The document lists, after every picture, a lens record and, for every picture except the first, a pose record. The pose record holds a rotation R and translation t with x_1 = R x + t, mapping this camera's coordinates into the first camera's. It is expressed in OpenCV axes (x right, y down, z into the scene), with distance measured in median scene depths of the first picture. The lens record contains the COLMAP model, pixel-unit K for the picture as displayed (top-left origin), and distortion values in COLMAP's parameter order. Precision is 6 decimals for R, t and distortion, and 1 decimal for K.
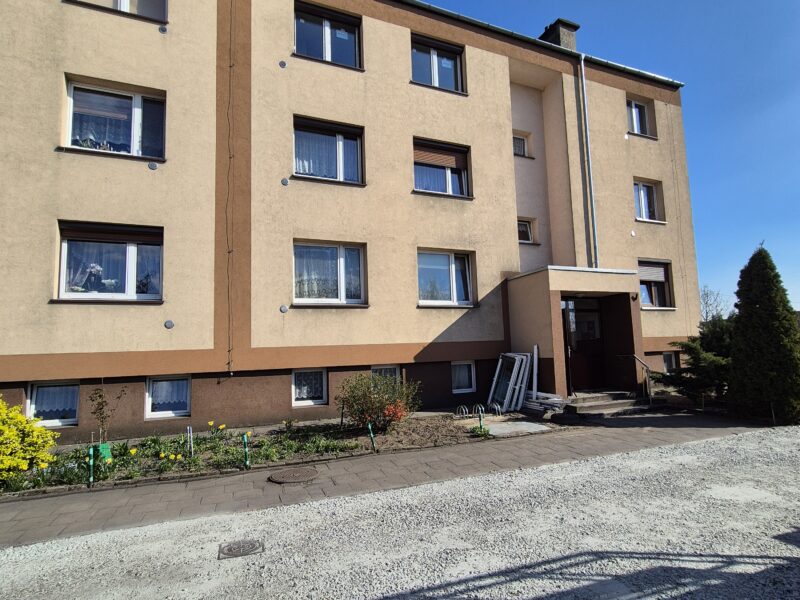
lens RADIAL K [[320.7, 0, 400.0], [0, 320.7, 300.0], [0, 0, 1]] dist [-0.000839, -0.000161]
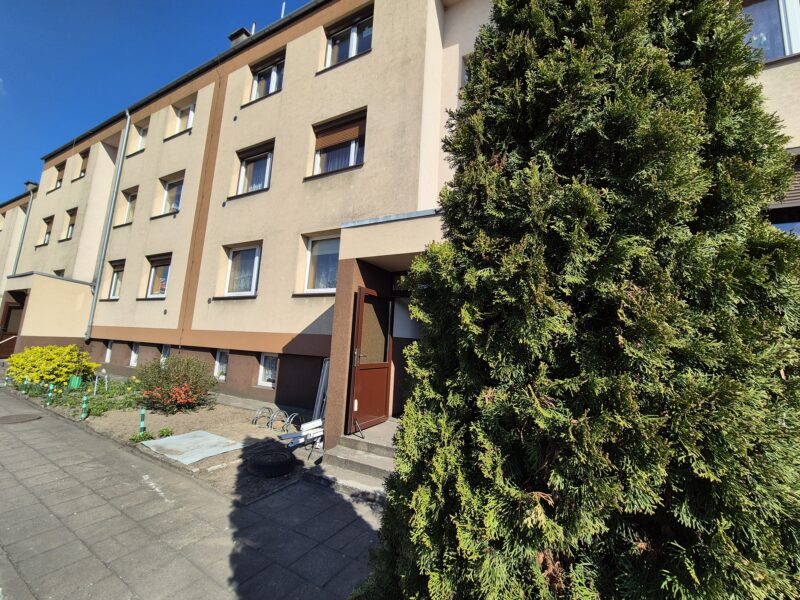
lens RADIAL K [[320.7, 0, 400.0], [0, 320.7, 300.0], [0, 0, 1]] dist [-0.000839, -0.000161]
pose [[0.713510, -0.043253, -0.699309, 0.962443], [0.013497, 0.998756, -0.048003, 0.084399], [0.700515, 0.024813, 0.713206, 0.541185]]
